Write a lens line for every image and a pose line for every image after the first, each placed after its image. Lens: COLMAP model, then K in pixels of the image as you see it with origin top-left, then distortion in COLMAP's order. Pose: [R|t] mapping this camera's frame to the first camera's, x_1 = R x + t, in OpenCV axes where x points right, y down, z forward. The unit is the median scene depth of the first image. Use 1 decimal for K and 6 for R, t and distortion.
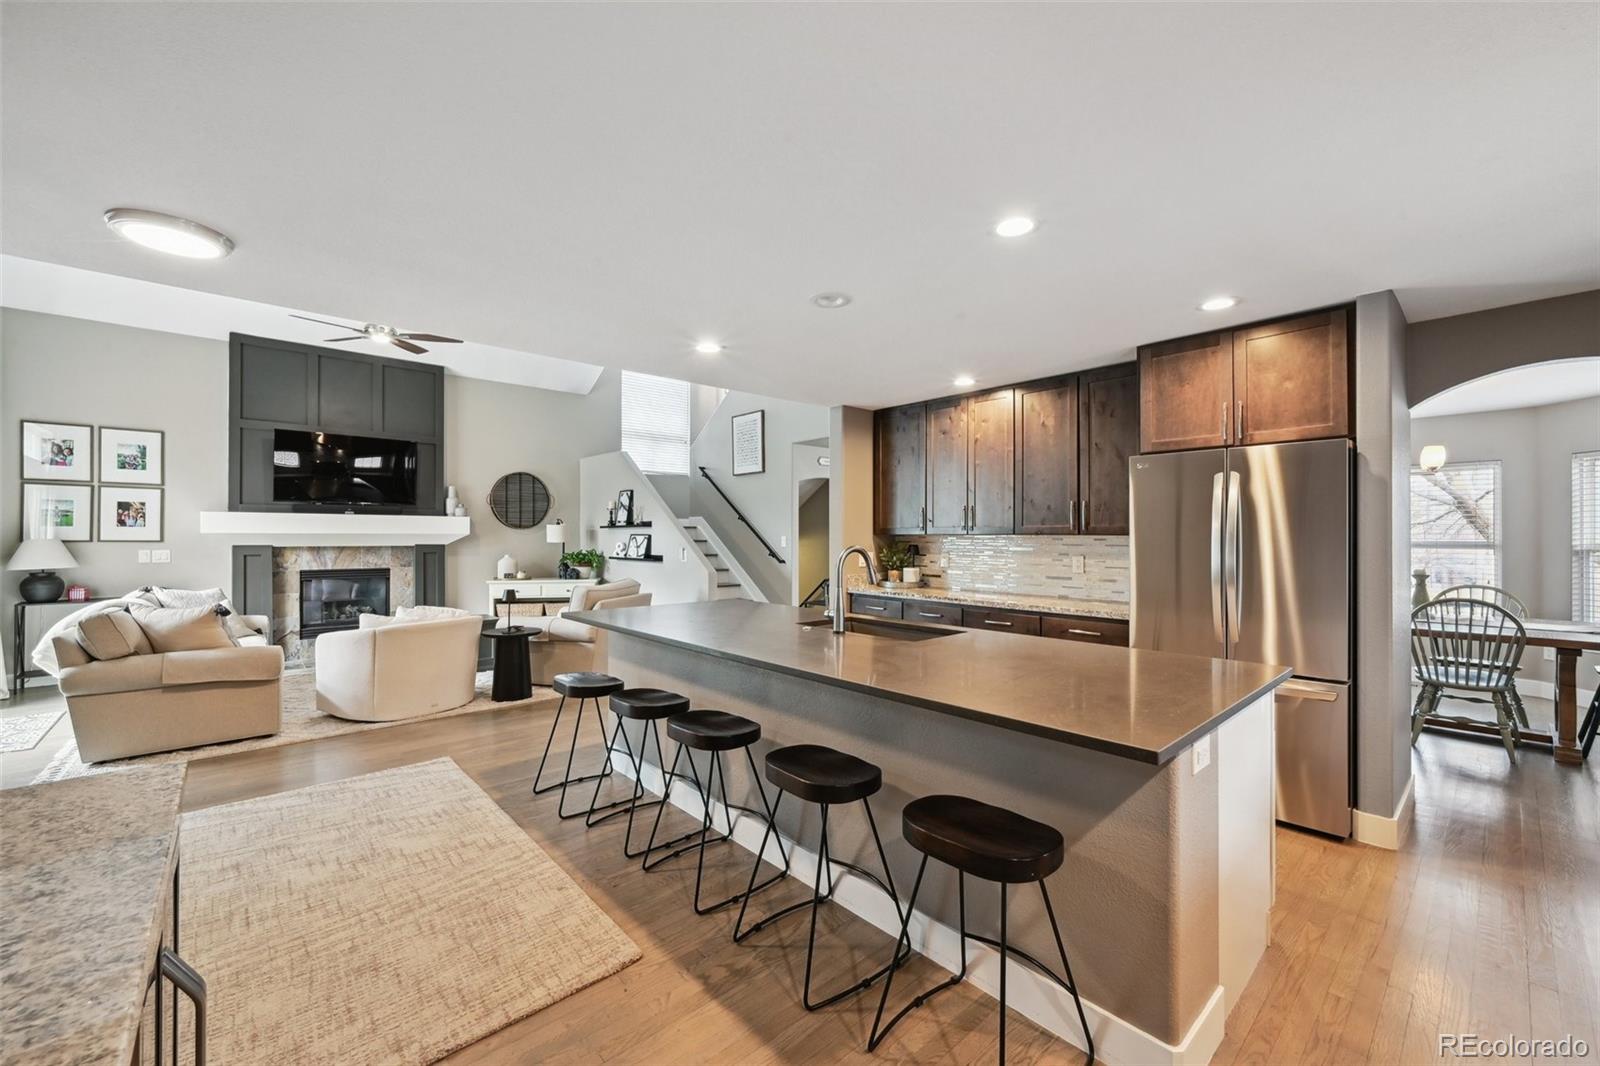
lens RADIAL K [[640.0, 0, 800.0], [0, 640.0, 533.0], [0, 0, 1]] dist [-0.000401, -0.000674]
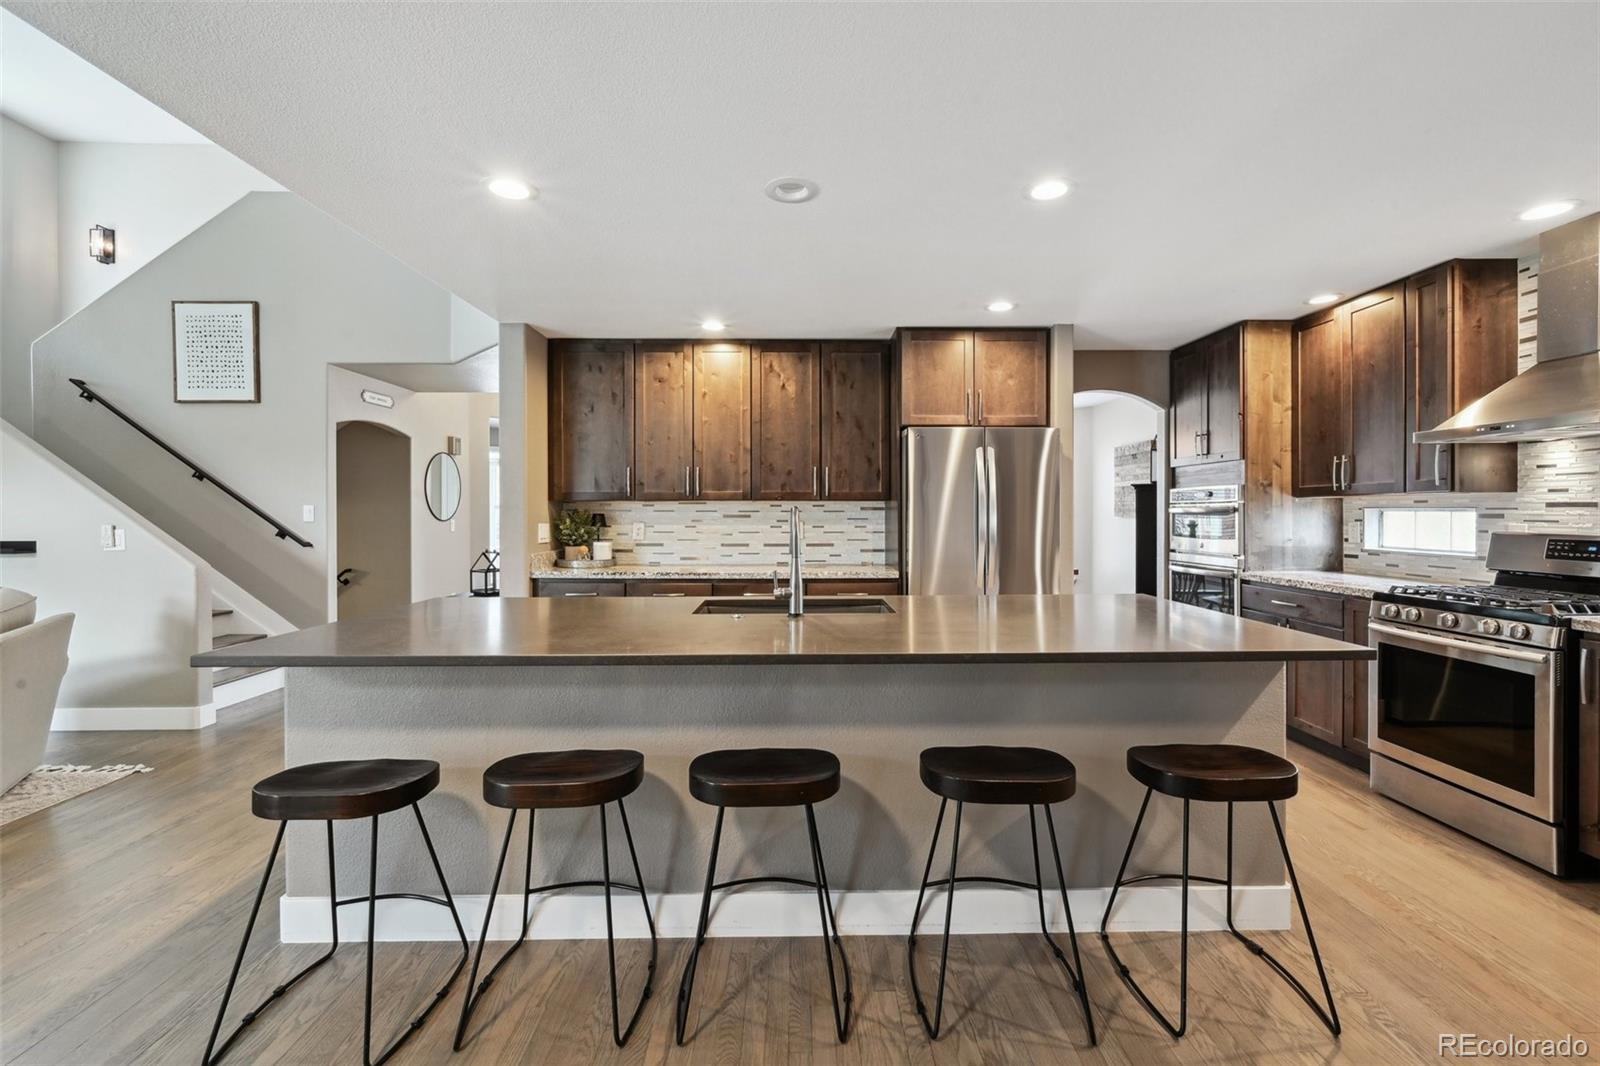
lens RADIAL K [[684.2, 0, 804.6], [0, 684.2, 513.8], [0, 0, 1]] dist [-0.000258, 0.000616]
pose [[0.655424, -0.004438, 0.755248, -0.263947], [0.000182, 0.999984, 0.005718, 0.011807], [-0.755261, -0.003610, 0.655414, 0.202251]]
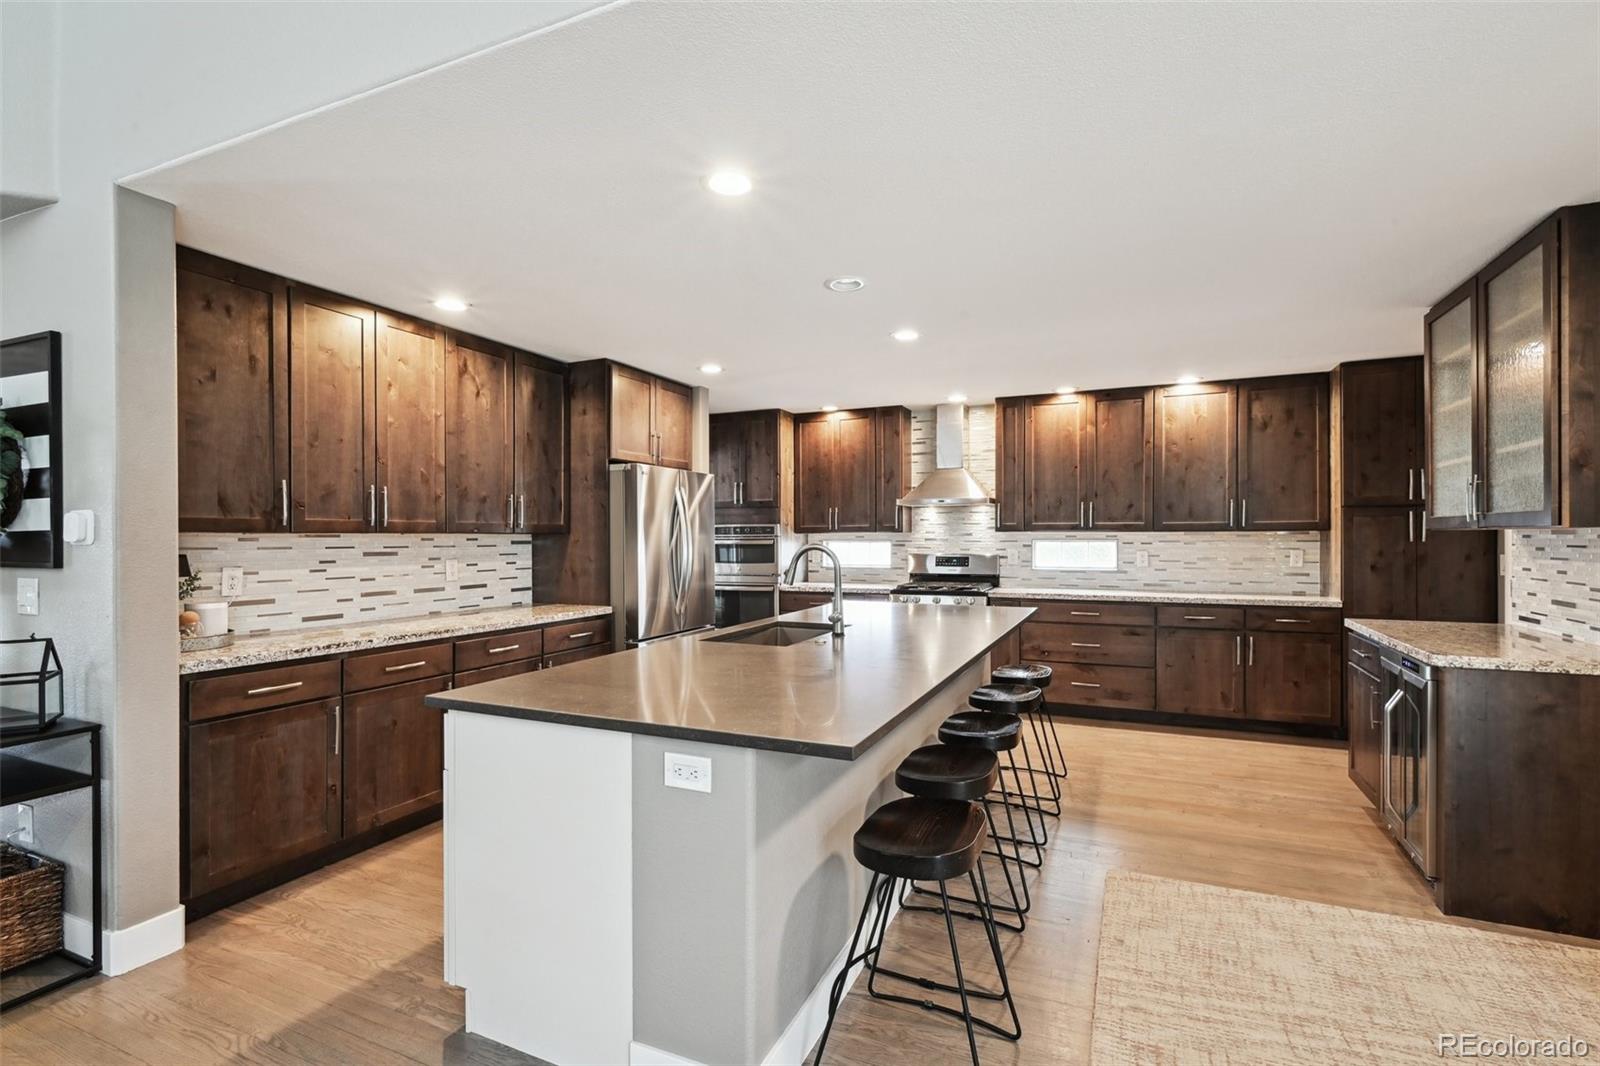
lens RADIAL K [[740.4, 0, 804.4], [0, 740.4, 538.5], [0, 0, 1]] dist [-0.002914, -0.000480]
pose [[-0.409298, -0.001948, 0.912399, -0.426442], [-0.000088, 0.999998, 0.002095, 0.004995], [-0.912401, 0.000777, -0.409297, 0.692049]]
